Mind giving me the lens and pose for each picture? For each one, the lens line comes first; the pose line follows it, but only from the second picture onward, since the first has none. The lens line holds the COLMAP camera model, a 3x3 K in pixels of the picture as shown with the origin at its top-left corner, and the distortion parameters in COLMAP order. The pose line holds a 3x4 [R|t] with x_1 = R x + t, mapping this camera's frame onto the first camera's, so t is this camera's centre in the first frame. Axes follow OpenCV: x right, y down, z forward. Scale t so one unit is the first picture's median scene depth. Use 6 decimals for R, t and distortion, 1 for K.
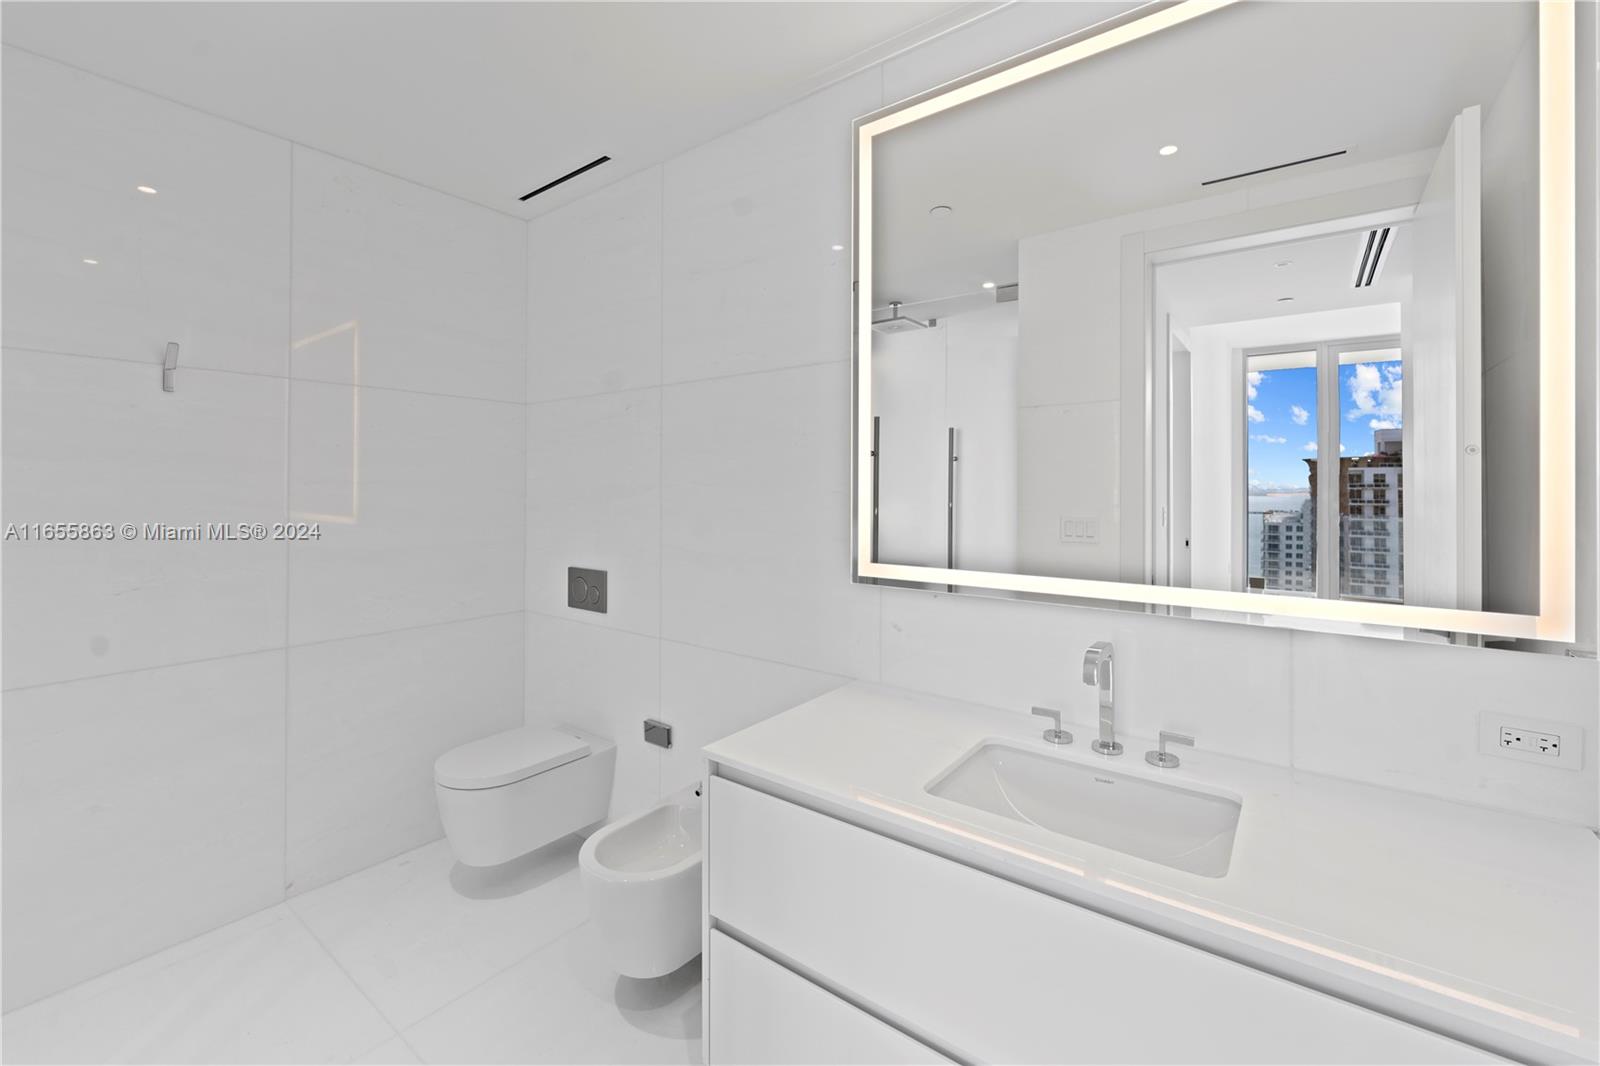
lens RADIAL K [[658.3, 0, 790.4], [0, 658.3, 471.5], [0, 0, 1]] dist [-0.003405, 0.000792]
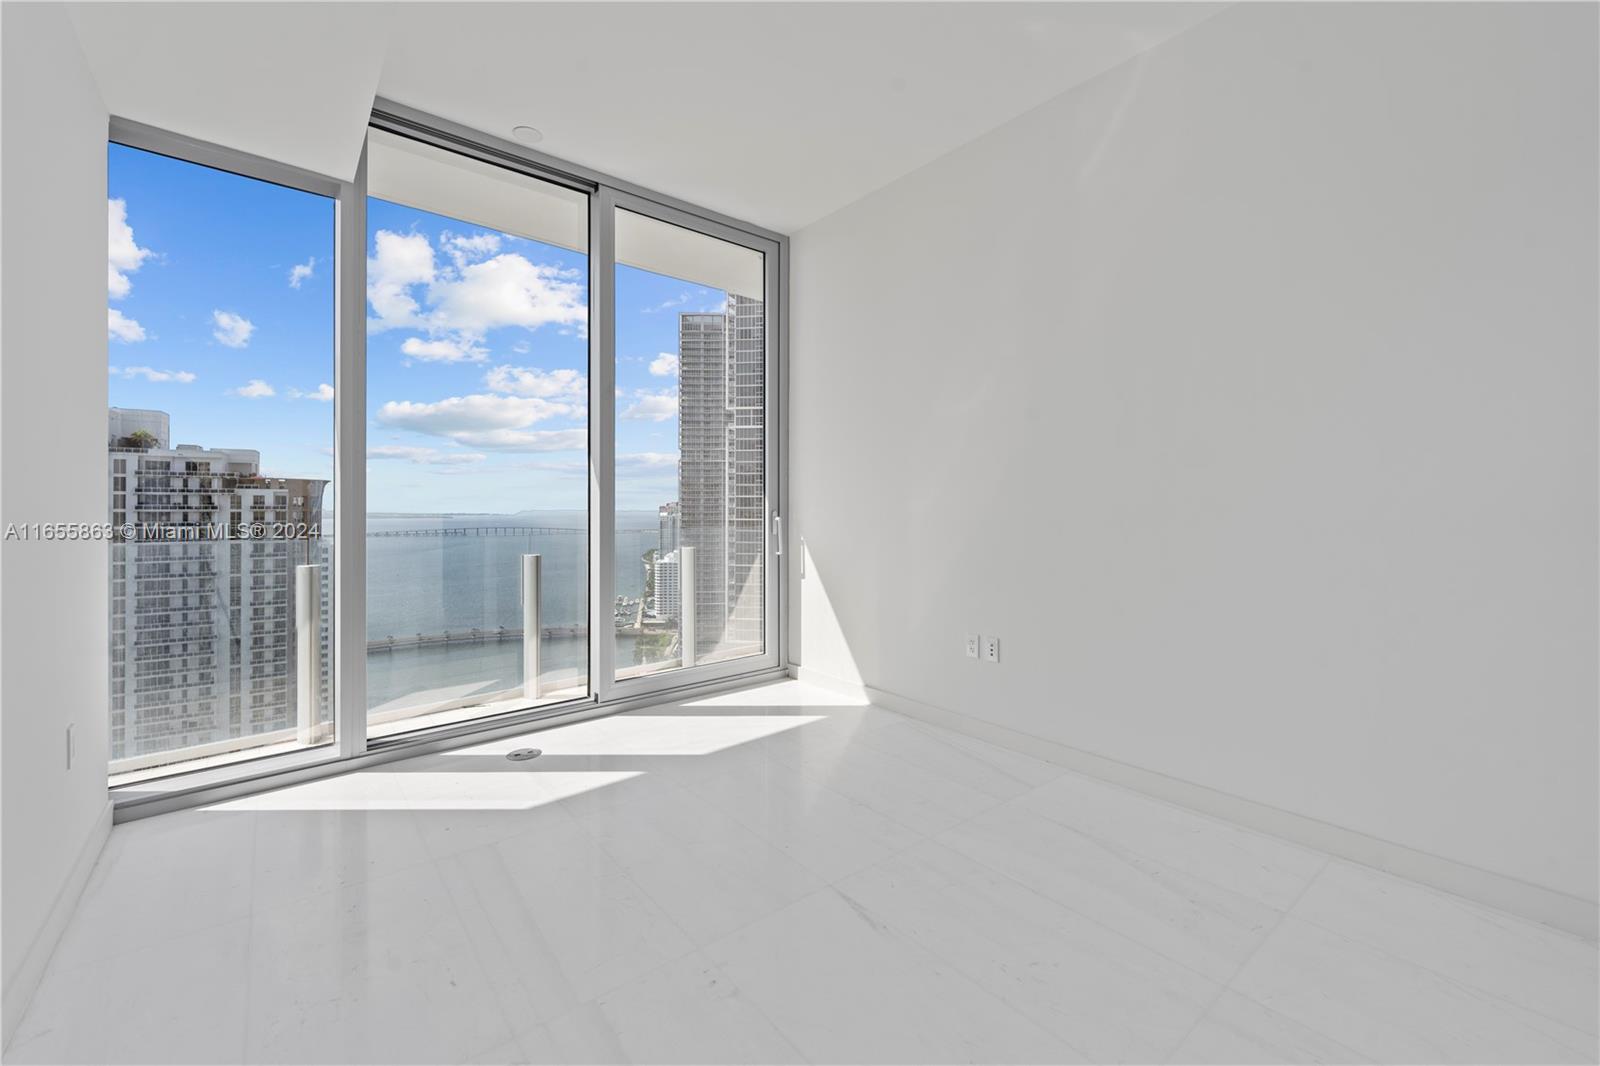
lens RADIAL K [[658.3, 0, 774.0], [0, 658.3, 484.6], [0, 0, 1]] dist [-0.003405, 0.000792]
pose [[0.996320, 0.001807, -0.085697, 1.216567], [-0.001166, 0.999971, 0.007525, 0.031857], [0.085708, -0.007397, 0.996293, 0.507848]]
